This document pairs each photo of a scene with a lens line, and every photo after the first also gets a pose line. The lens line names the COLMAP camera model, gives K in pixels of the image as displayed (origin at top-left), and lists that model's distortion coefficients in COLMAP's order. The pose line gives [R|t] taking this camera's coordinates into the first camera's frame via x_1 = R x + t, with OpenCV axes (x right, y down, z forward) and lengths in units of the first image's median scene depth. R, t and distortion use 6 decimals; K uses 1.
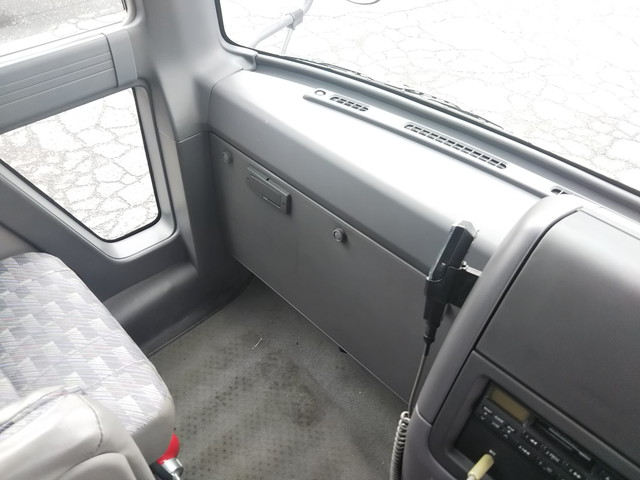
lens RADIAL K [[577.6, 0, 320.0], [0, 577.6, 240.0], [0, 0, 1]] dist [-0.037164, 0.011810]
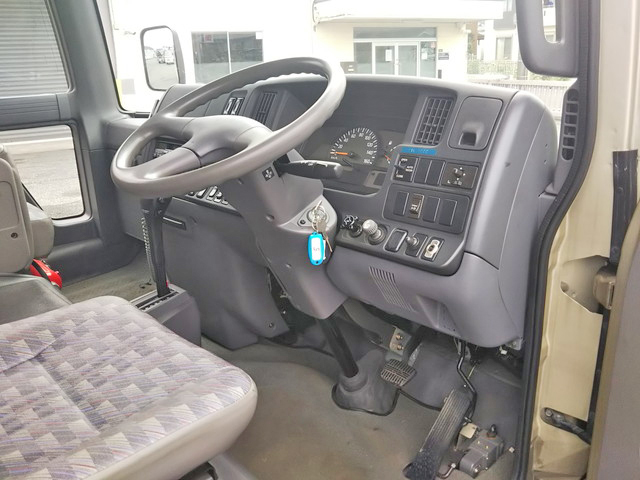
lens RADIAL K [[563.1, 0, 320.0], [0, 563.1, 240.0], [0, 0, 1]] dist [0.000365, 0.002020]
pose [[0.999142, -0.041367, 0.002130, 0.540824], [0.038708, 0.914140, -0.403546, 0.951921], [0.014746, 0.403282, 0.914957, -0.642119]]
